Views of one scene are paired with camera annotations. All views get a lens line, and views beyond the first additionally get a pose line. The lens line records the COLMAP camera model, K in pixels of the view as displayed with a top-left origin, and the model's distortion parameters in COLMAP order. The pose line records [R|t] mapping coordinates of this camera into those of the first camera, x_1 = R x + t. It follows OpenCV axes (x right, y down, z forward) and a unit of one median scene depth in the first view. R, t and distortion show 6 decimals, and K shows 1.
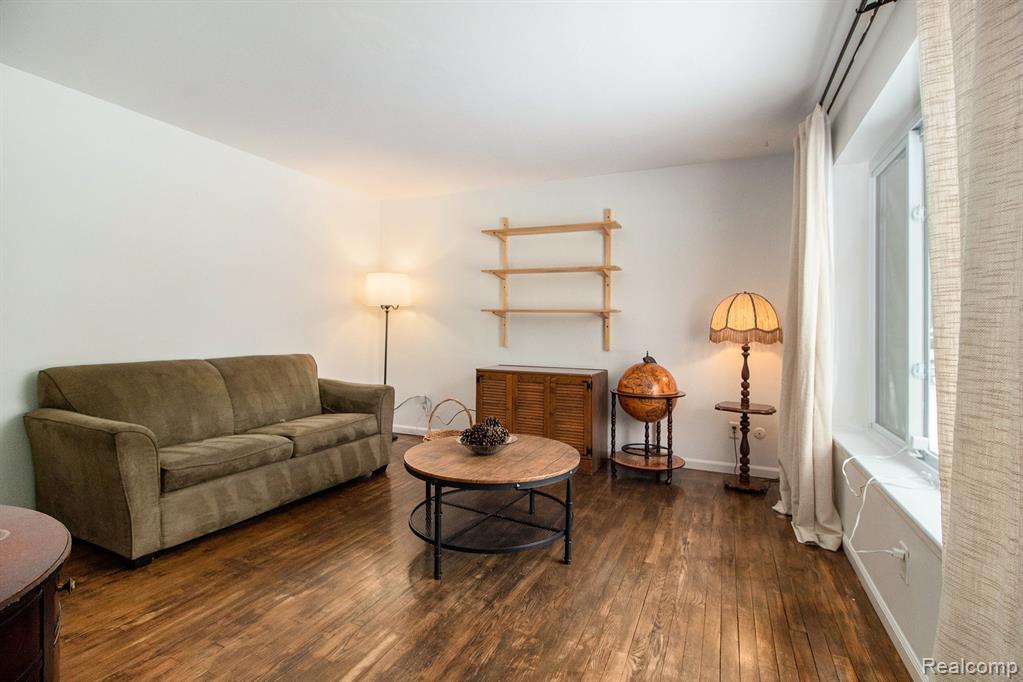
lens RADIAL K [[478.8, 0, 514.9], [0, 478.8, 332.8], [0, 0, 1]] dist [-0.019766, -0.004365]
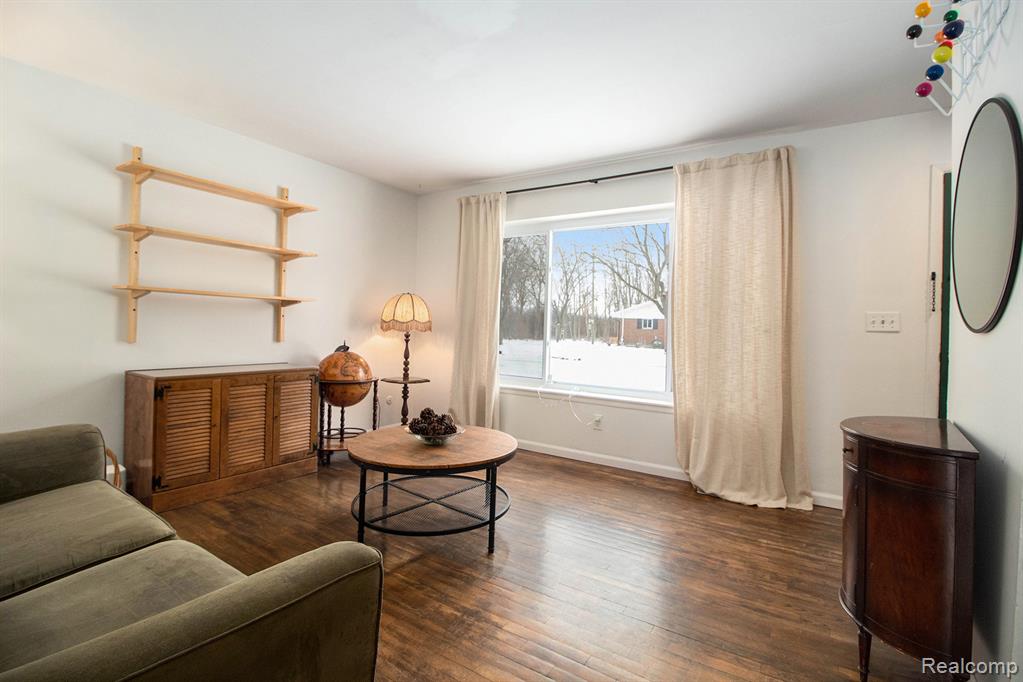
lens RADIAL K [[478.8, 0, 517.8], [0, 478.8, 335.6], [0, 0, 1]] dist [-0.019766, -0.004365]
pose [[0.162774, -0.033212, 0.986104, -0.715251], [-0.020417, 0.999106, 0.037020, -0.020592], [-0.986452, -0.026159, 0.161951, 0.440664]]
